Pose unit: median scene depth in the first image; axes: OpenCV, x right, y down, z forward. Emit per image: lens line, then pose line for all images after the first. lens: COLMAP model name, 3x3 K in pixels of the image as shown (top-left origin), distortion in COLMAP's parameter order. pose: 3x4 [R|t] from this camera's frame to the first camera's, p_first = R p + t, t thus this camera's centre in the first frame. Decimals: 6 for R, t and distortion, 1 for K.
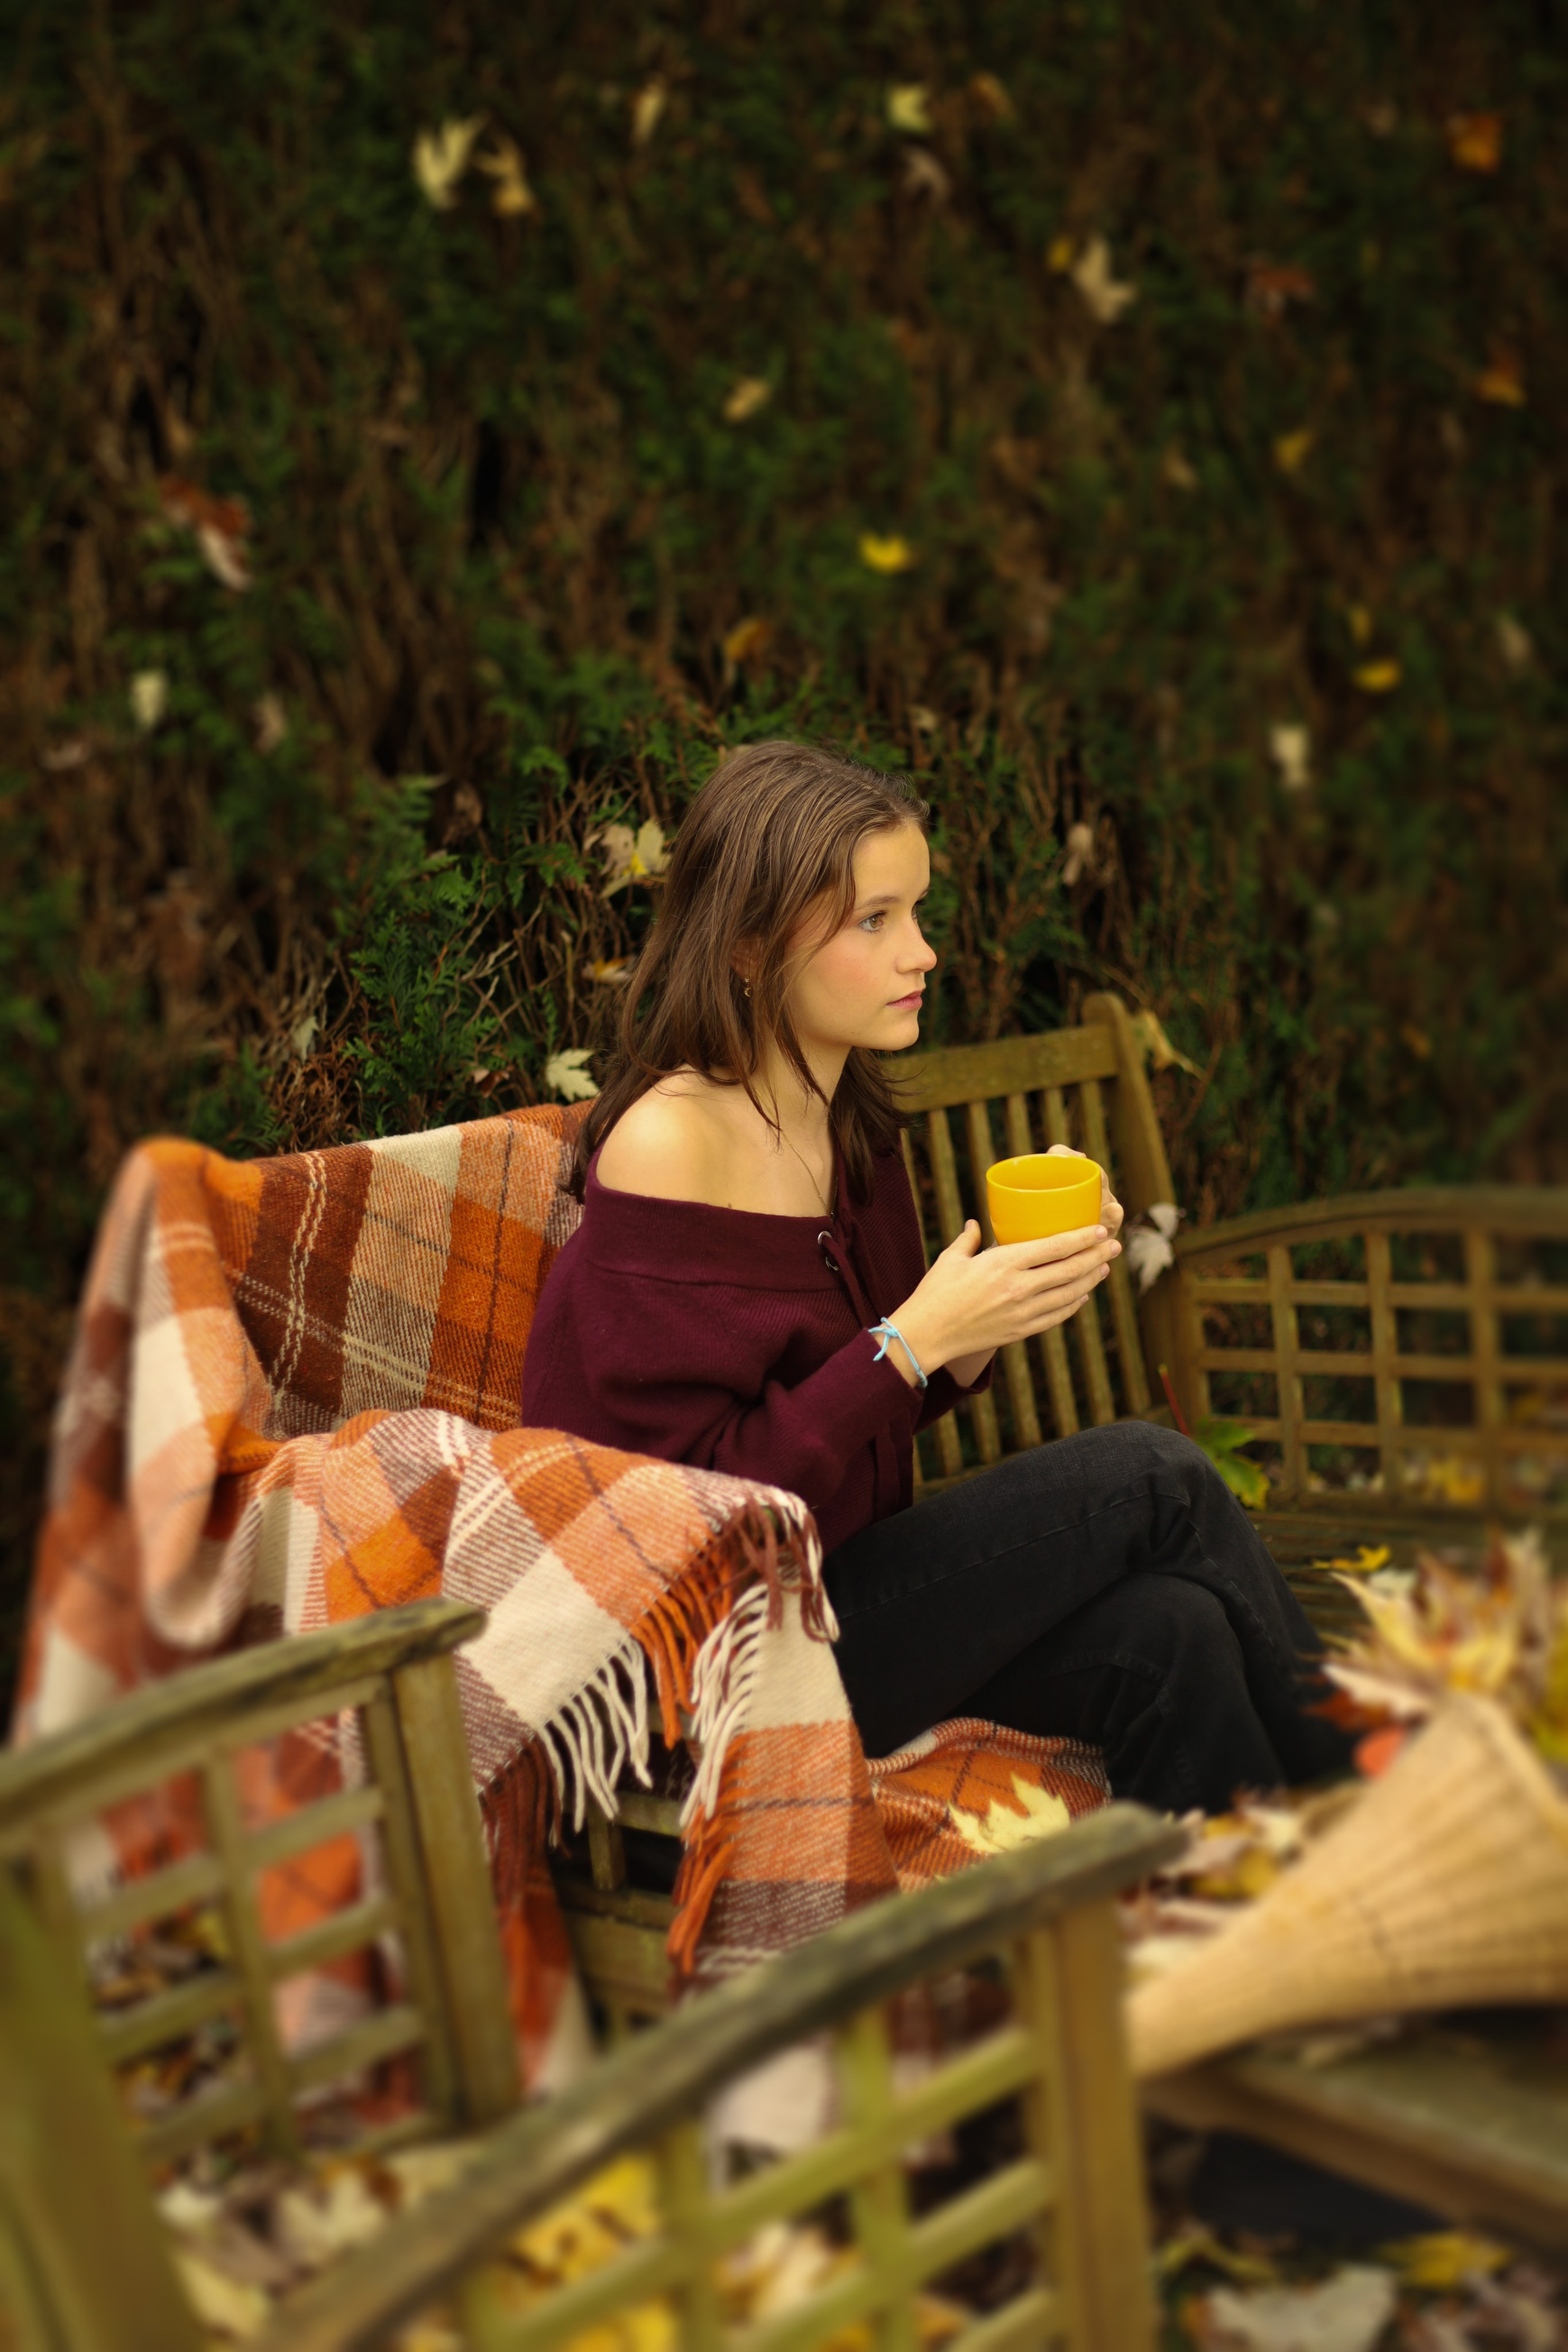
lens RADIAL K [[3448.0, 0, 784.0], [0, 3448.0, 1176.0], [0, 0, 1]] dist [-0.050667, -0.379443]
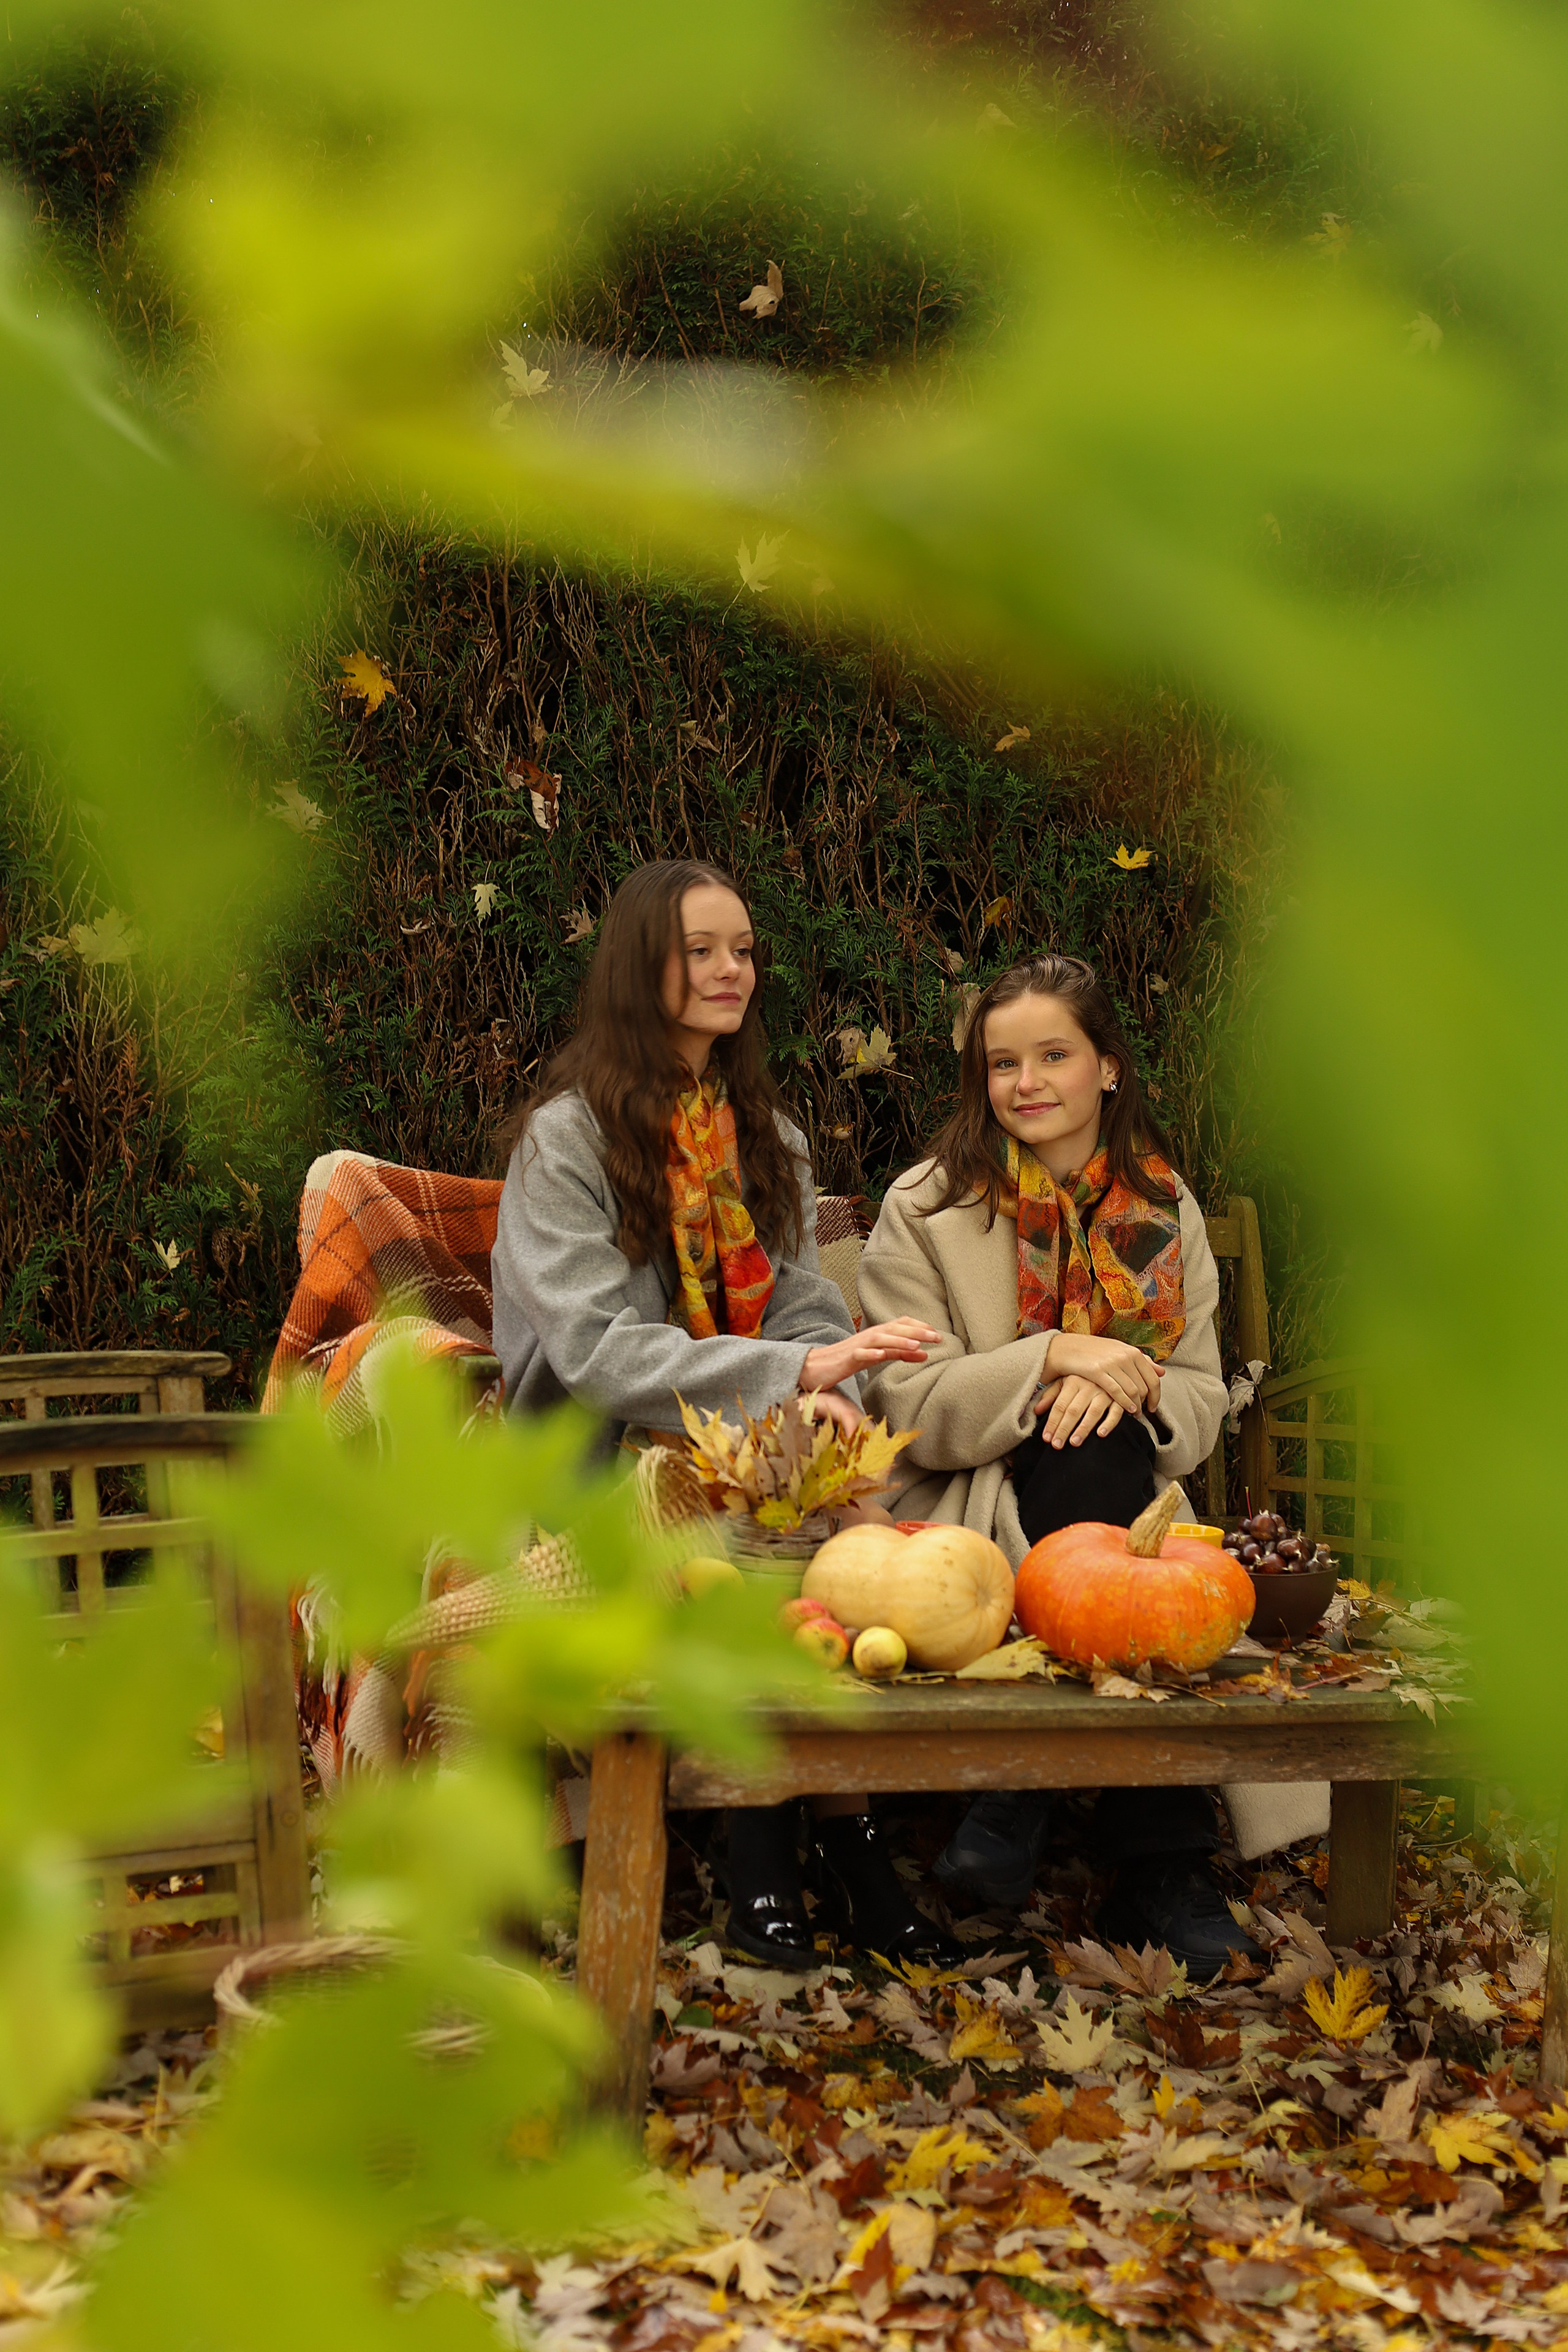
lens RADIAL K [[3448.0, 0, 784.0], [0, 3448.0, 1176.0], [0, 0, 1]] dist [-0.050667, -0.379443]
pose [[0.894774, 0.086374, -0.438085, 0.554919], [-0.144673, 0.984267, -0.101430, 0.105501], [0.422432, 0.154137, 0.893193, -0.258125]]
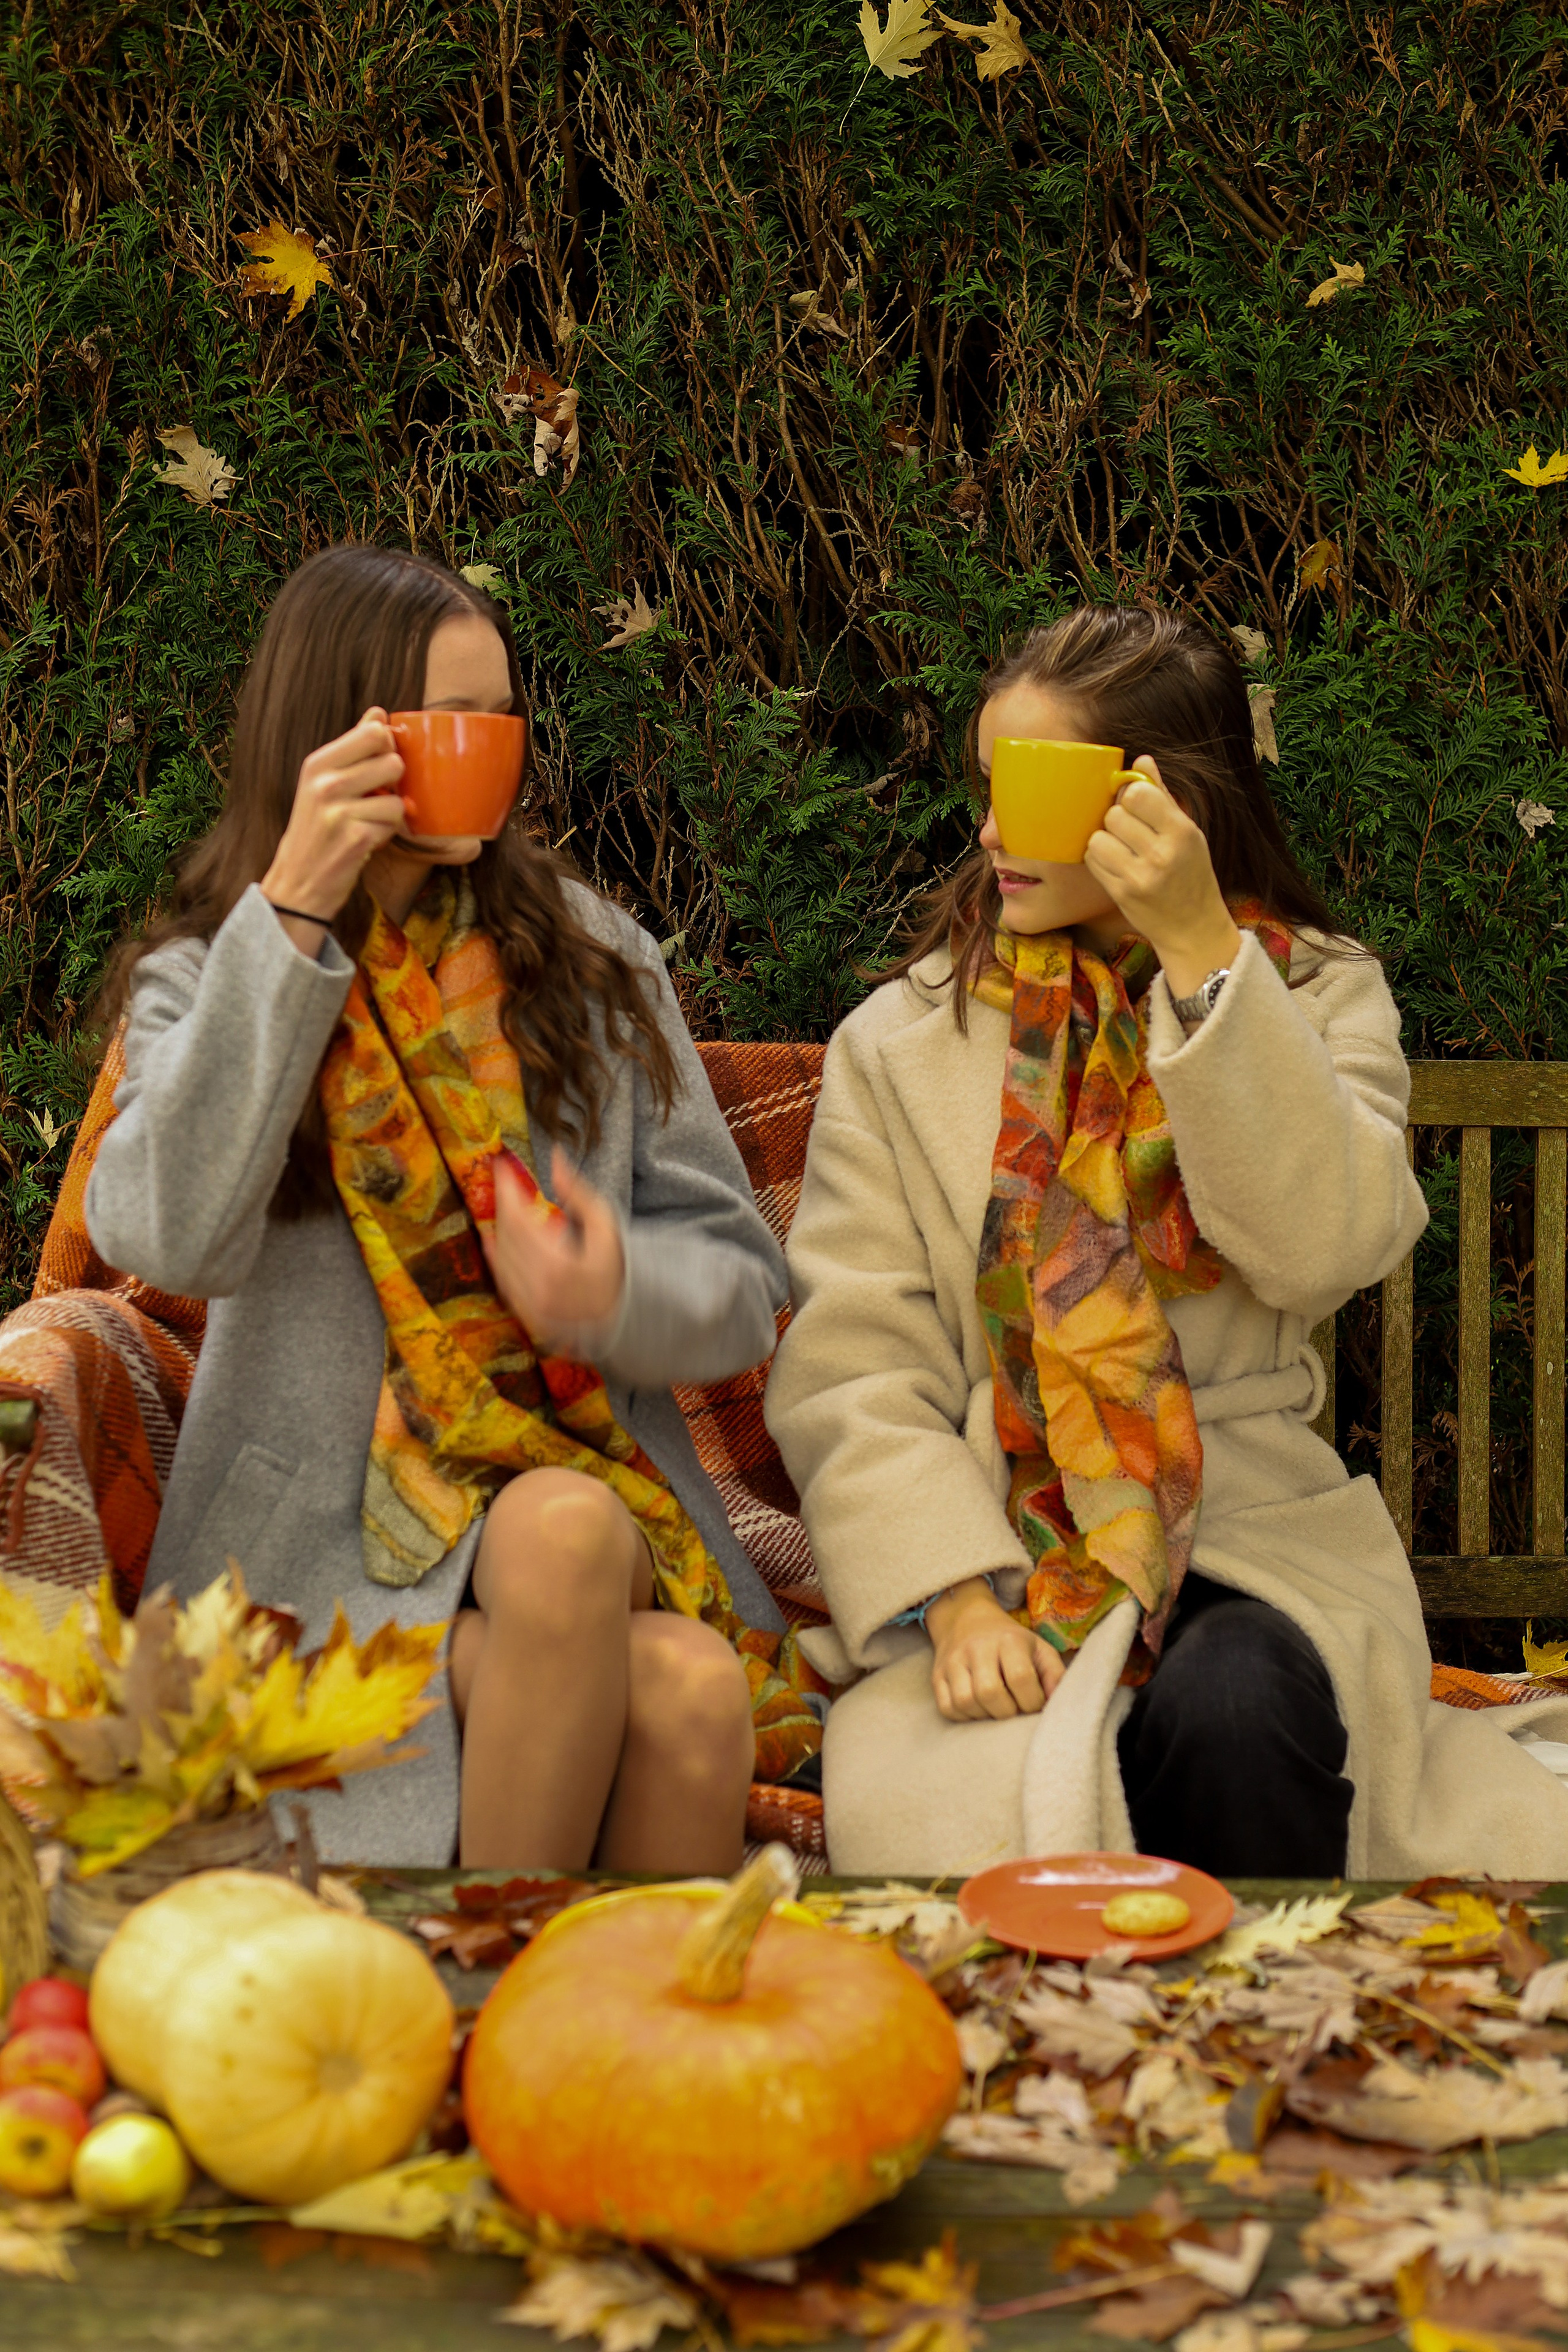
lens RADIAL K [[3448.0, 0, 784.0], [0, 3448.0, 1176.0], [0, 0, 1]] dist [-0.050667, -0.379443]
pose [[0.698713, 0.146994, -0.700138, 0.549359], [-0.145301, 0.987424, 0.062304, -0.041487], [0.700491, 0.058198, 0.711284, 0.326728]]
